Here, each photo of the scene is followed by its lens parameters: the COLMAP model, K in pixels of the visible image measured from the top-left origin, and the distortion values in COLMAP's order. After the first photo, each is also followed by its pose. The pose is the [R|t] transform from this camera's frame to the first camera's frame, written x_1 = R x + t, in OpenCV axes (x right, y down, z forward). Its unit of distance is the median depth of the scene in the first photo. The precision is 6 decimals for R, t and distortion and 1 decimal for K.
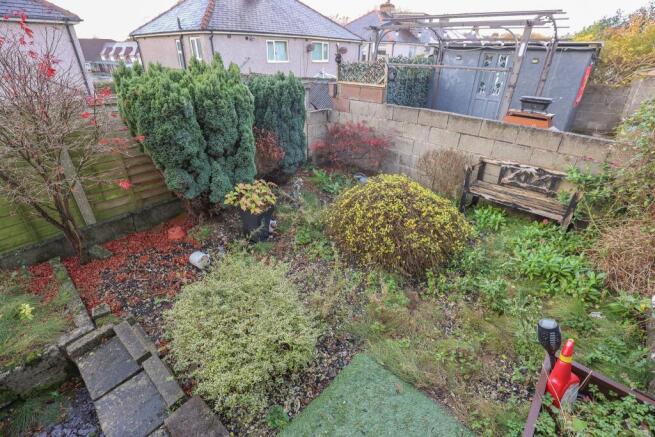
lens RADIAL K [[300.1, 0, 330.2], [0, 300.1, 222.2], [0, 0, 1]] dist [-0.031284, 0.000492]
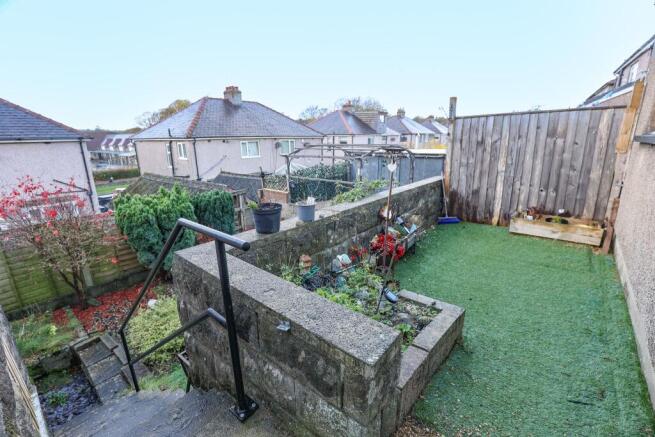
lens RADIAL K [[300.1, 0, 330.2], [0, 300.1, 222.2], [0, 0, 1]] dist [-0.031284, 0.000492]
pose [[0.998595, -0.037257, 0.037693, 0.494940], [0.045001, 0.971746, -0.231700, 0.103398], [-0.027995, 0.233071, 0.972057, -0.739779]]
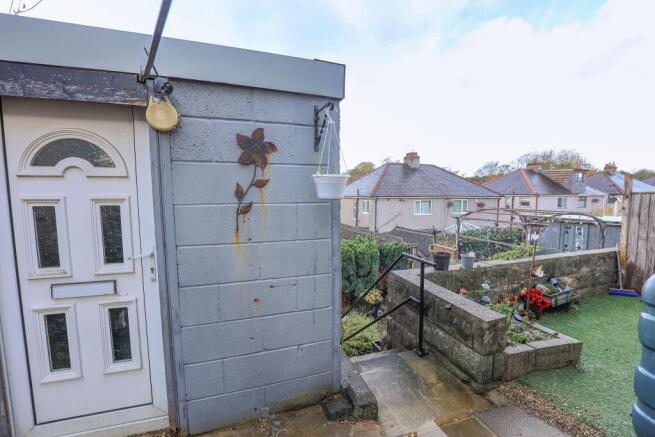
lens RADIAL K [[300.1, 0, 330.2], [0, 300.1, 222.2], [0, 0, 1]] dist [-0.031284, 0.000492]
pose [[0.876851, 0.029040, -0.479884, 0.545886], [-0.223580, 0.908298, -0.353563, 0.283694], [0.425610, 0.417315, 0.802935, -1.205574]]
